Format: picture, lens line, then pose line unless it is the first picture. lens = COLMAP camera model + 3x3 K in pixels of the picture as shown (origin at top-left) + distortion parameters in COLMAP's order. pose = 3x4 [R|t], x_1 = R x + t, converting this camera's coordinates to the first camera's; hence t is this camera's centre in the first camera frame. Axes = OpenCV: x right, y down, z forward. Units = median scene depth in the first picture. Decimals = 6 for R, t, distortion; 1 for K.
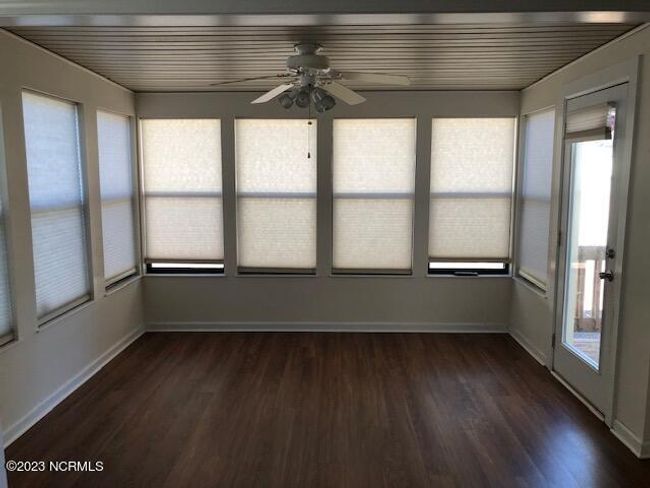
lens RADIAL K [[540.3, 0, 321.7], [0, 540.3, 240.8], [0, 0, 1]] dist [0.044900, -0.031411]
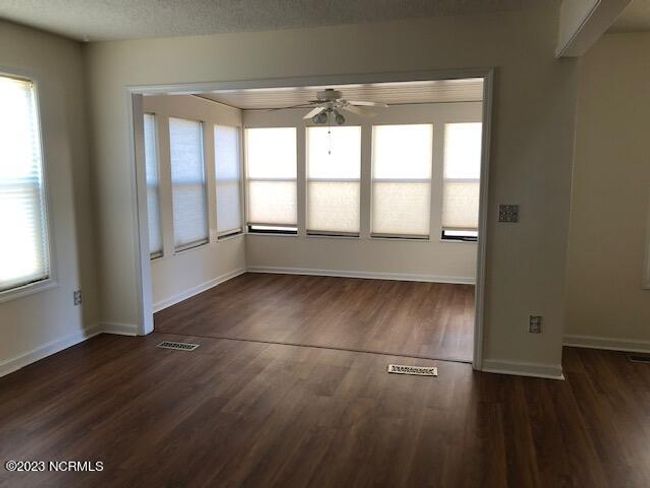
lens RADIAL K [[540.3, 0, 327.6], [0, 540.3, 245.2], [0, 0, 1]] dist [0.044900, -0.031411]
pose [[0.965589, 0.035198, -0.257681, 0.276290], [-0.030308, 0.999278, 0.022926, 0.055742], [0.258302, -0.014327, 0.965958, -0.381653]]
